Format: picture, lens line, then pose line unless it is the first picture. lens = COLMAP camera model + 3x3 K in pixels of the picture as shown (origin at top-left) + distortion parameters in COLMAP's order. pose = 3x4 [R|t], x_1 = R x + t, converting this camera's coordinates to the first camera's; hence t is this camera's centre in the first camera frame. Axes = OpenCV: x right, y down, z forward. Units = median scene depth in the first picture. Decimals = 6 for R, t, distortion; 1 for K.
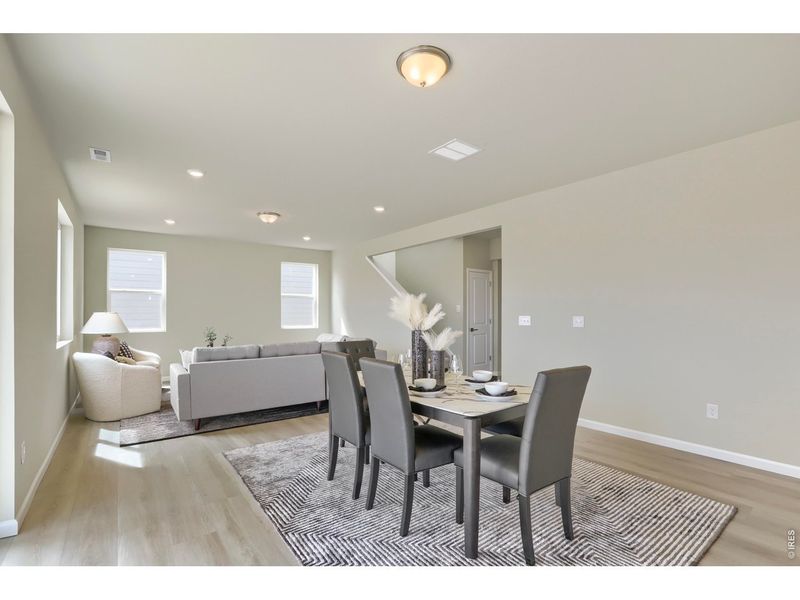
lens RADIAL K [[372.0, 0, 399.0], [0, 372.0, 312.3], [0, 0, 1]] dist [-0.029313, 0.003931]
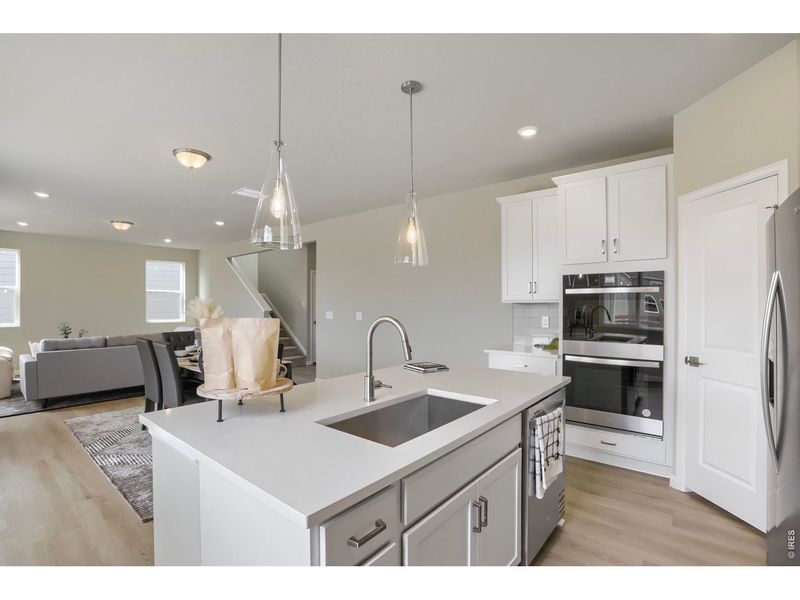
lens RADIAL K [[372.0, 0, 385.7], [0, 372.0, 304.9], [0, 0, 1]] dist [-0.029313, 0.003931]
pose [[0.978069, -0.000314, 0.208282, 0.226138], [-0.000171, 0.999997, 0.002310, -0.014995], [-0.208282, -0.002295, 0.978066, -0.298855]]
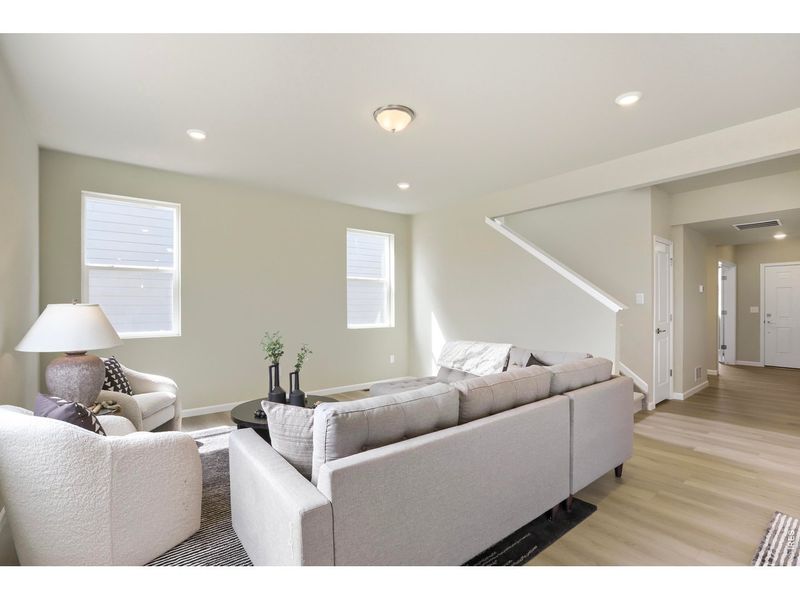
lens RADIAL K [[372.0, 0, 391.1], [0, 372.0, 304.9], [0, 0, 1]] dist [-0.029313, 0.003931]
pose [[0.999931, -0.000622, 0.011706, -0.400241], [0.000562, 0.999986, 0.005168, -0.002709], [-0.011709, -0.005161, 0.999918, 0.526369]]
